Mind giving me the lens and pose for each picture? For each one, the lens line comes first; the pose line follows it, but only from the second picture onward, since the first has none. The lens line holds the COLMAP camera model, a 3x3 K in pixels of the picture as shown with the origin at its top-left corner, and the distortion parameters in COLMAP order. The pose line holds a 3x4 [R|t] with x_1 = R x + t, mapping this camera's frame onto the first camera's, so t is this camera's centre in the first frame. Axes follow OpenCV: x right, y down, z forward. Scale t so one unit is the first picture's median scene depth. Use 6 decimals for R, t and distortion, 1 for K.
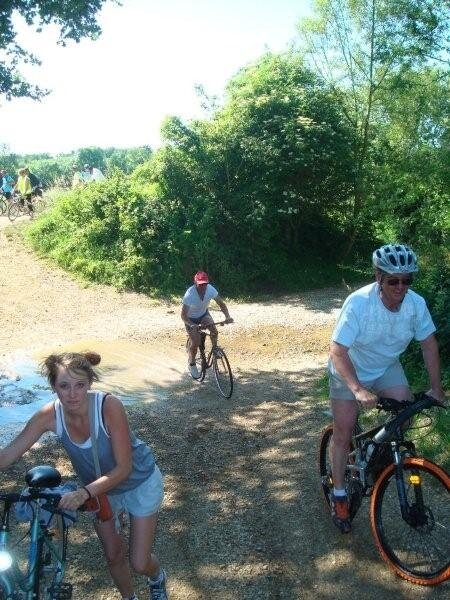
lens RADIAL K [[627.8, 0, 227.4], [0, 627.8, 298.2], [0, 0, 1]] dist [-0.074098, -0.082418]
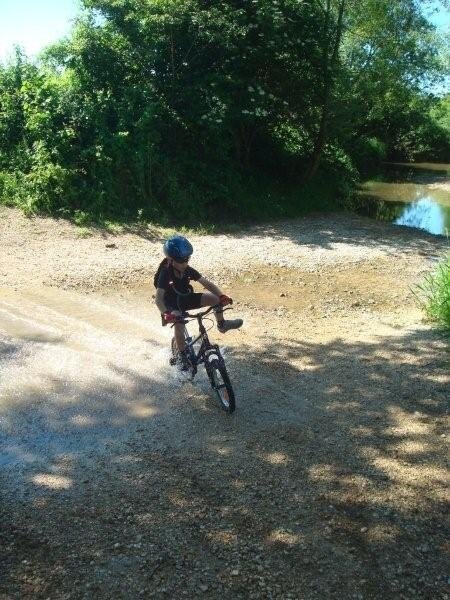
lens RADIAL K [[627.8, 0, 227.4], [0, 627.8, 298.2], [0, 0, 1]] dist [-0.074098, -0.082418]
pose [[0.980080, -0.009176, 0.198390, -0.088221], [-0.009780, 0.995490, 0.094359, 0.011728], [-0.198361, -0.094420, 0.975570, 0.265939]]
